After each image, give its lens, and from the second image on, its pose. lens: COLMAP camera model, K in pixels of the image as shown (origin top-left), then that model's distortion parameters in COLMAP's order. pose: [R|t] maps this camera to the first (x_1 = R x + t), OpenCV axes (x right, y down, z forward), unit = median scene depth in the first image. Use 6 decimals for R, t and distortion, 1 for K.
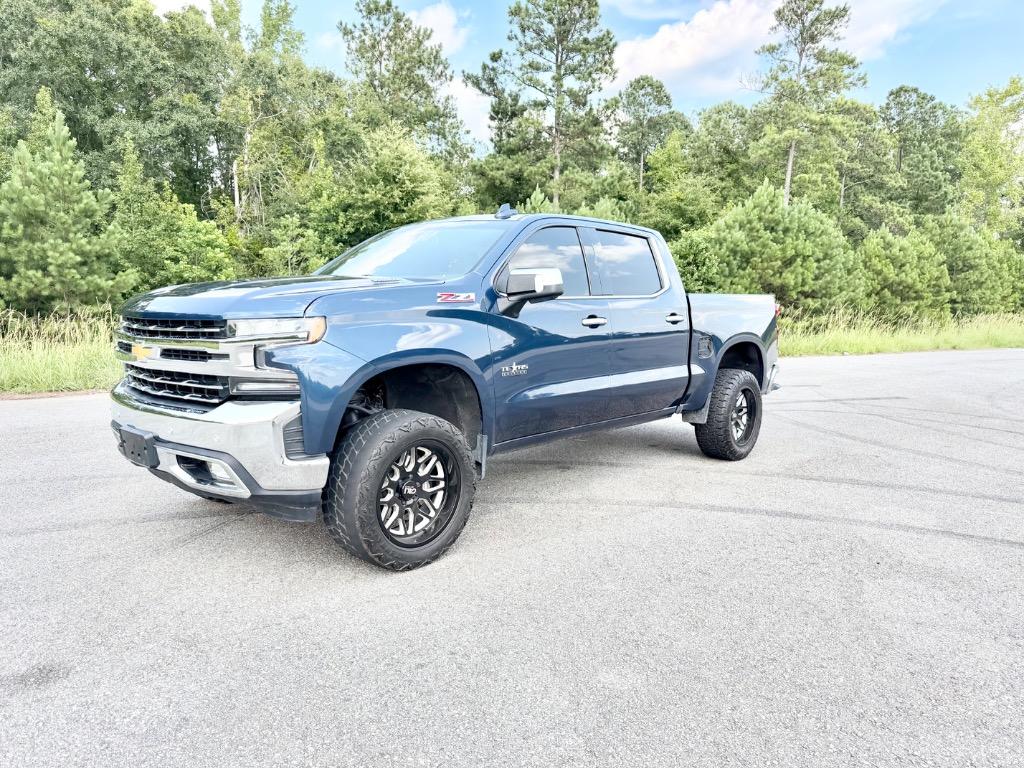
lens RADIAL K [[764.9, 0, 517.0], [0, 764.9, 392.1], [0, 0, 1]] dist [0.042611, -0.028008]
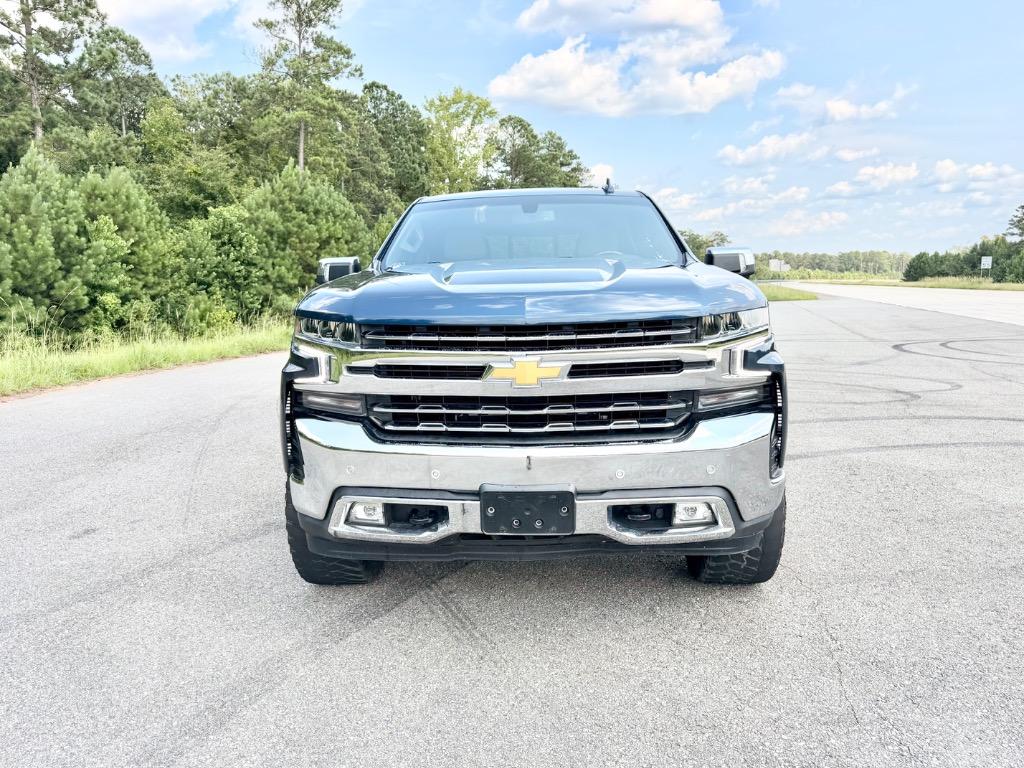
lens RADIAL K [[764.9, 0, 508.8], [0, 764.9, 392.4], [0, 0, 1]] dist [0.042611, -0.028008]
pose [[0.779689, -0.114923, 0.615530, -0.099124], [0.099725, 0.993257, 0.059126, -0.008173], [-0.618174, 0.015284, 0.785892, 0.050117]]
